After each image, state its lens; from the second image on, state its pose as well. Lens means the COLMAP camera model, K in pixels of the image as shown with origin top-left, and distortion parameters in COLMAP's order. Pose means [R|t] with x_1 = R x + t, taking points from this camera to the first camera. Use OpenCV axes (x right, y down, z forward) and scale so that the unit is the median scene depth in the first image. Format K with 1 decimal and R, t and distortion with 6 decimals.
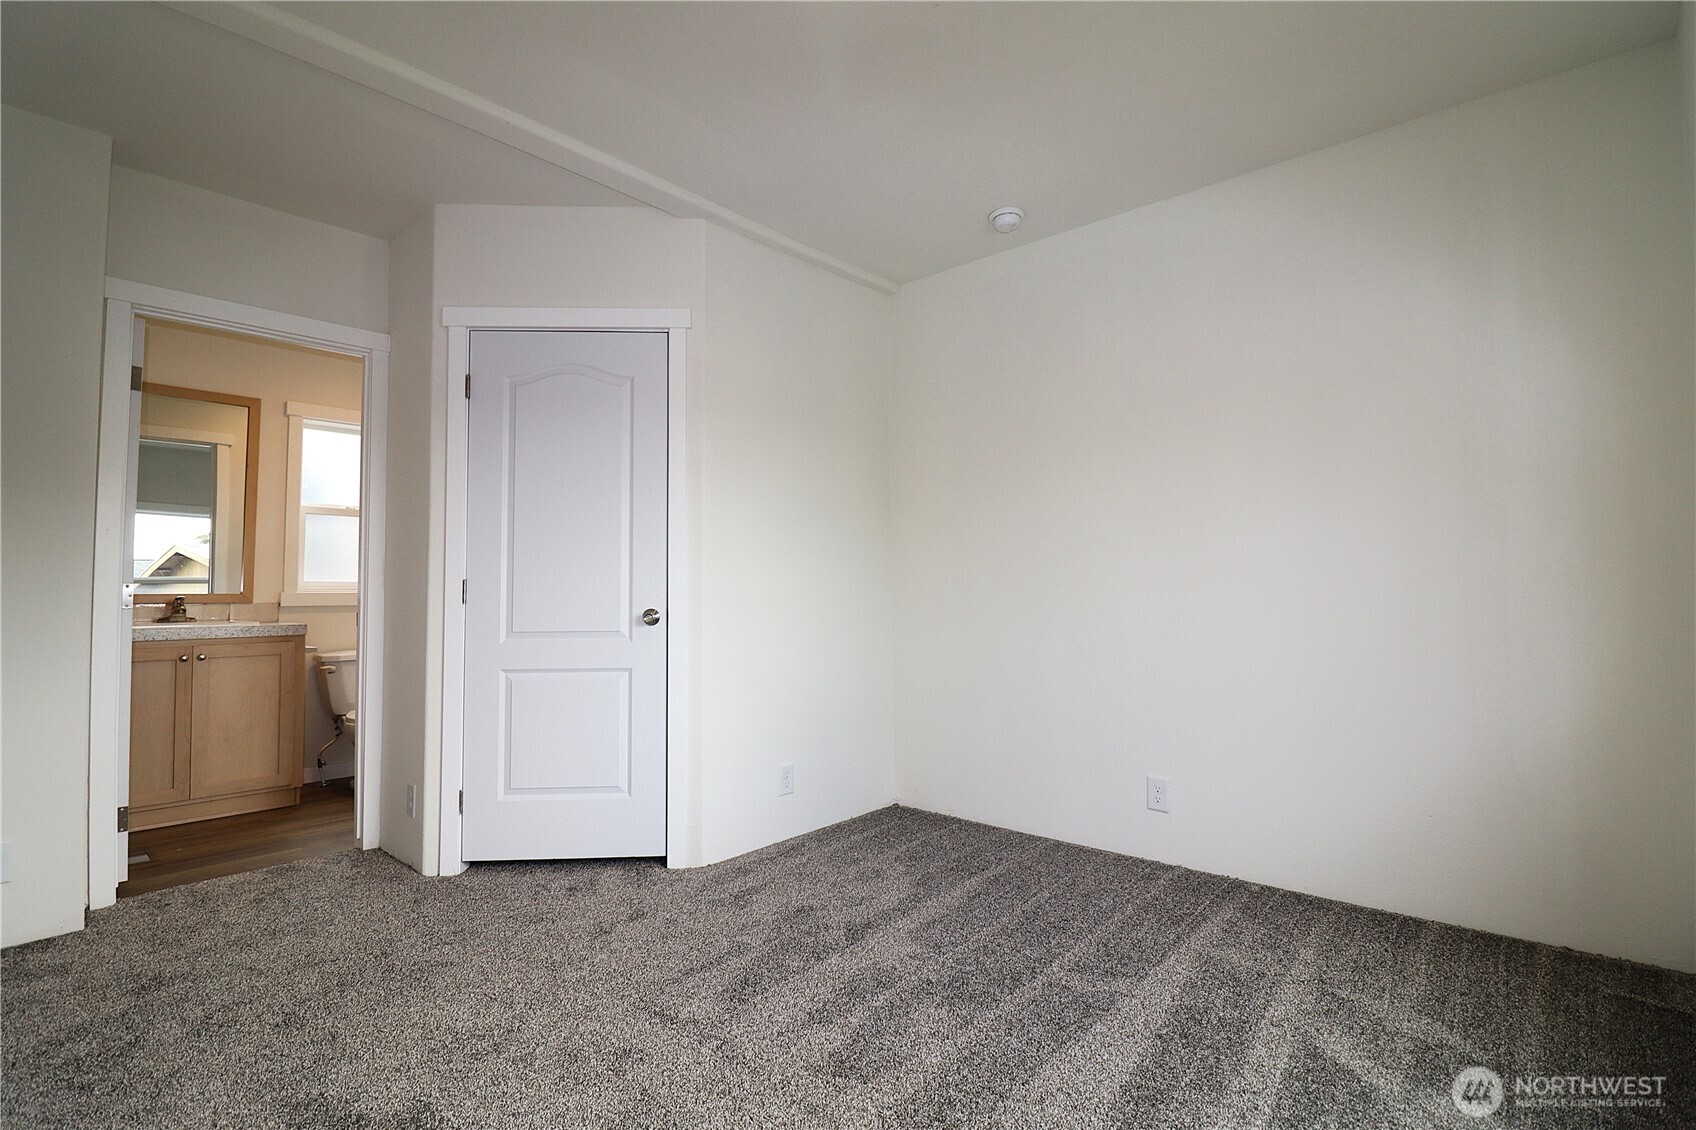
lens RADIAL K [[802.5, 0, 869.2], [0, 802.5, 559.2], [0, 0, 1]] dist [-0.020817, -0.000150]
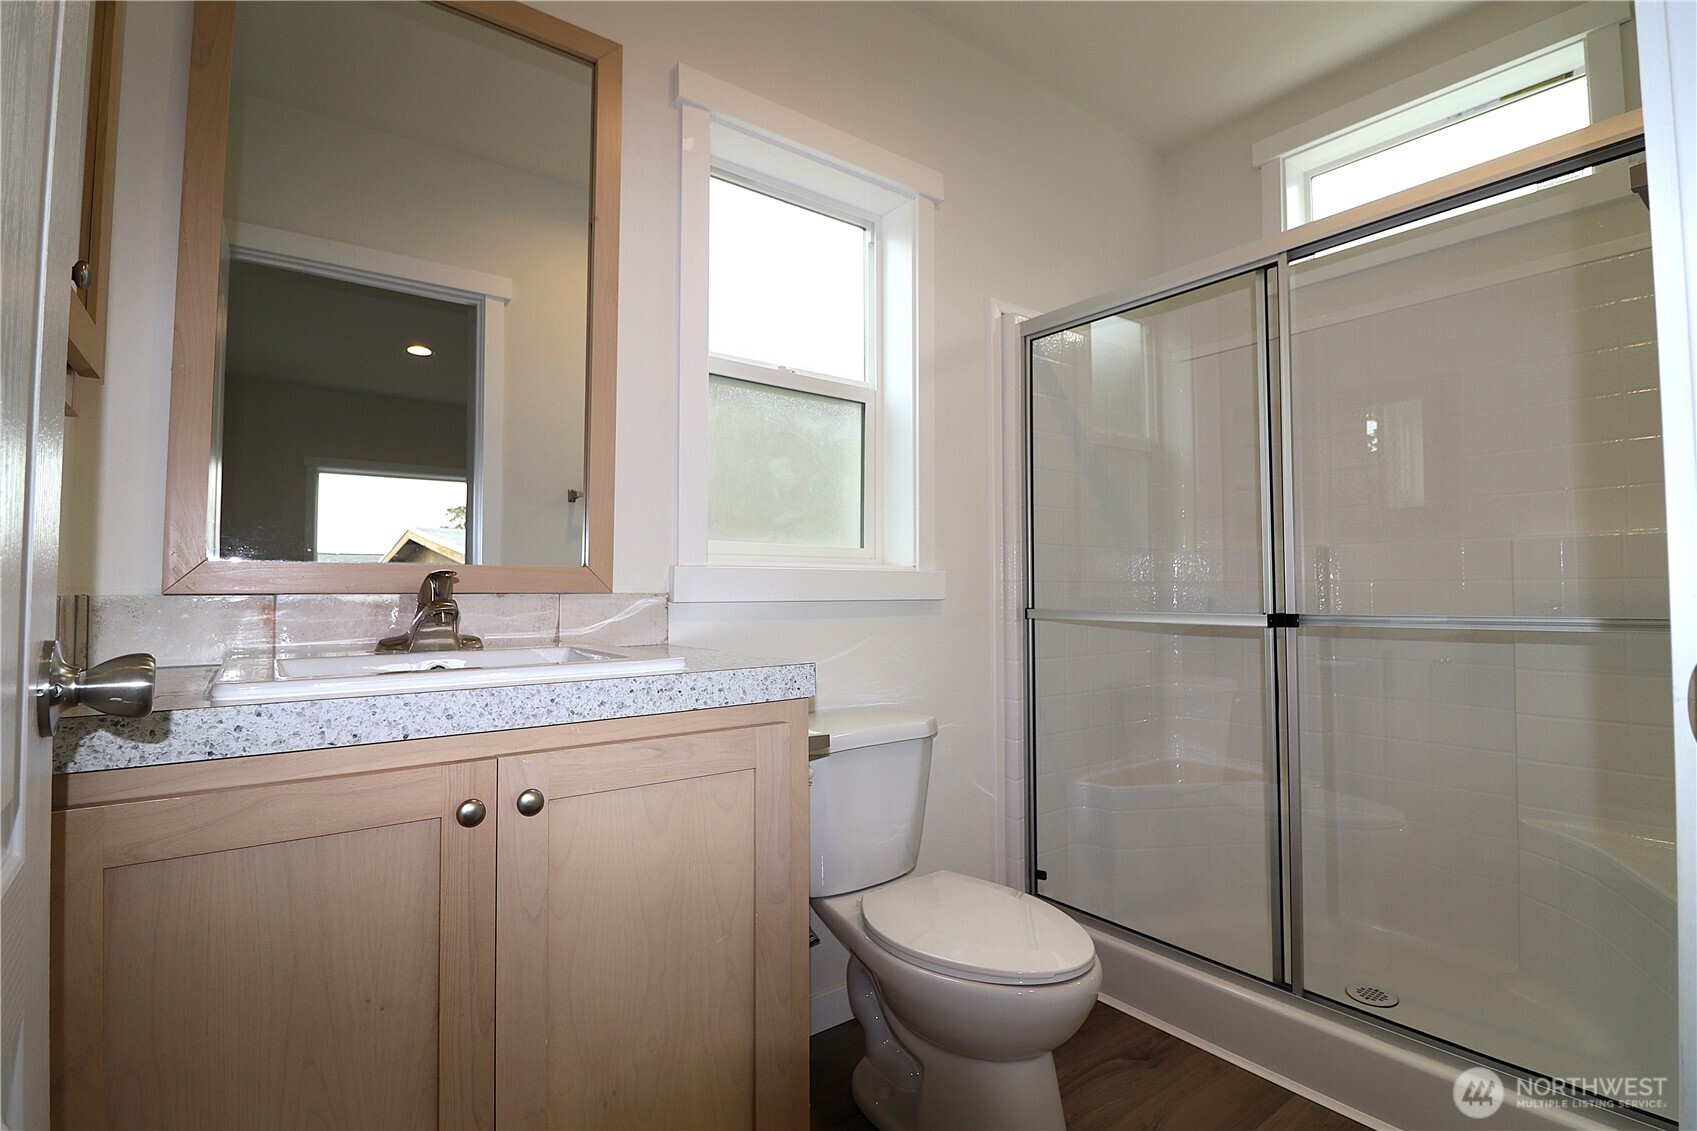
lens RADIAL K [[803.0, 0, 869.7], [0, 803.0, 559.7], [0, 0, 1]] dist [-0.020817, -0.000150]
pose [[0.981164, -0.006211, -0.193078, -0.608272], [0.007062, 0.999968, 0.003723, 0.041137], [0.193048, -0.005017, 0.981176, 0.682037]]
